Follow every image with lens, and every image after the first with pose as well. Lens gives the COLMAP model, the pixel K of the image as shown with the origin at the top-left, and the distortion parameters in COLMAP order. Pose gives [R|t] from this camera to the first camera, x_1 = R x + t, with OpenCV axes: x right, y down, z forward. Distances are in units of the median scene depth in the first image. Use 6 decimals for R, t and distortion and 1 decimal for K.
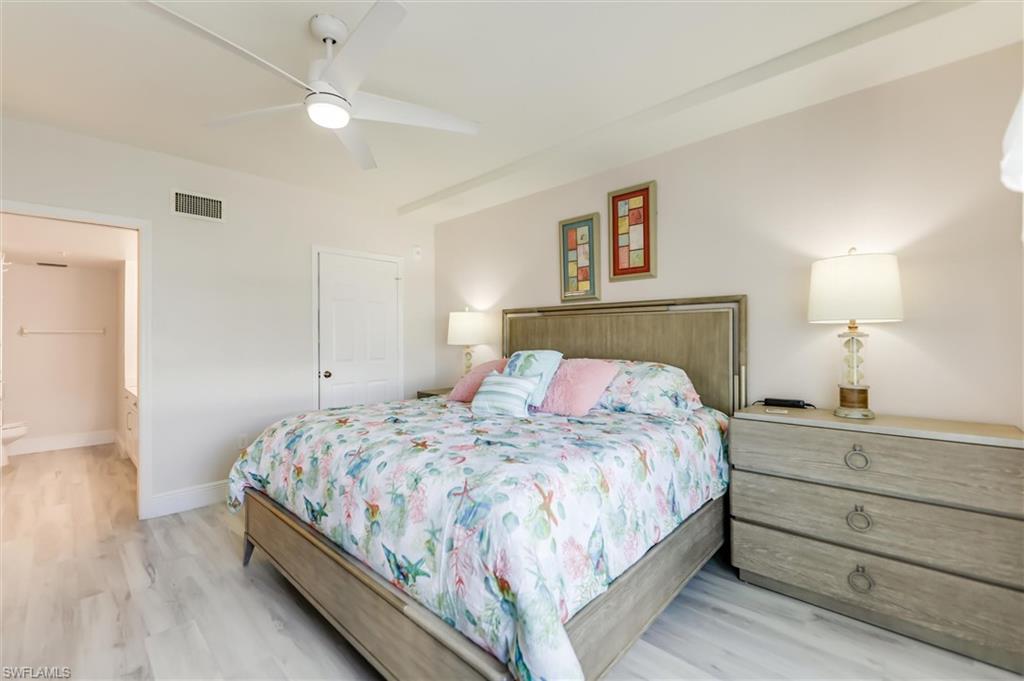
lens RADIAL K [[429.5, 0, 506.1], [0, 429.5, 337.5], [0, 0, 1]] dist [-0.012129, -0.000868]
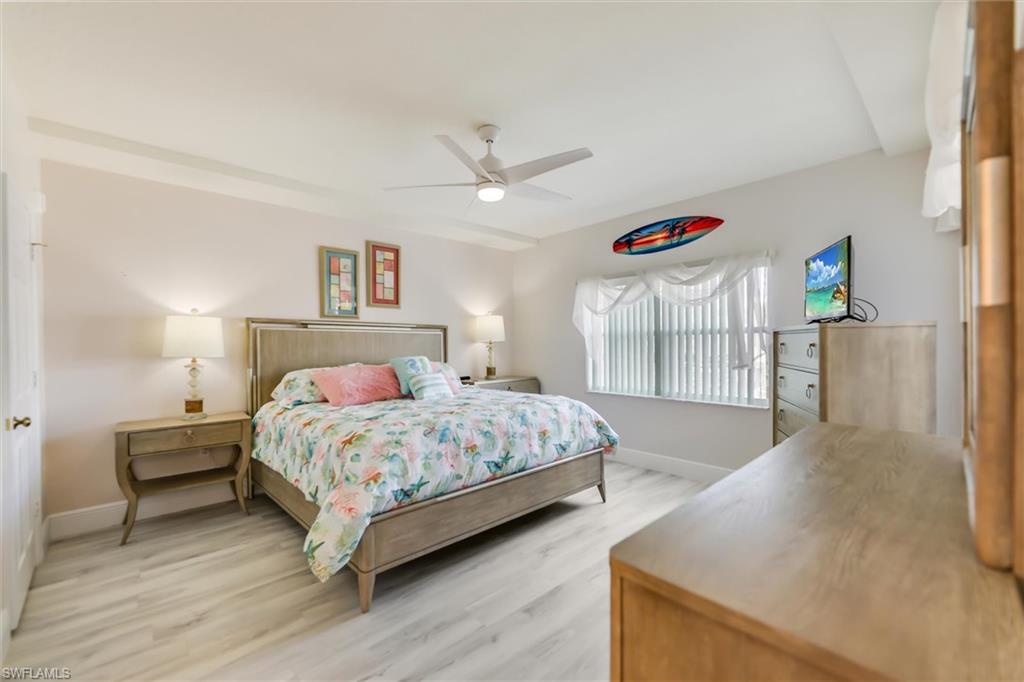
lens RADIAL K [[429.5, 0, 508.9], [0, 429.5, 344.8], [0, 0, 1]] dist [-0.012129, -0.000868]
pose [[0.050631, 0.005438, 0.998703, -1.113280], [0.003278, 0.999979, -0.005612, -0.001102], [-0.998712, 0.003558, 0.050612, 0.506235]]
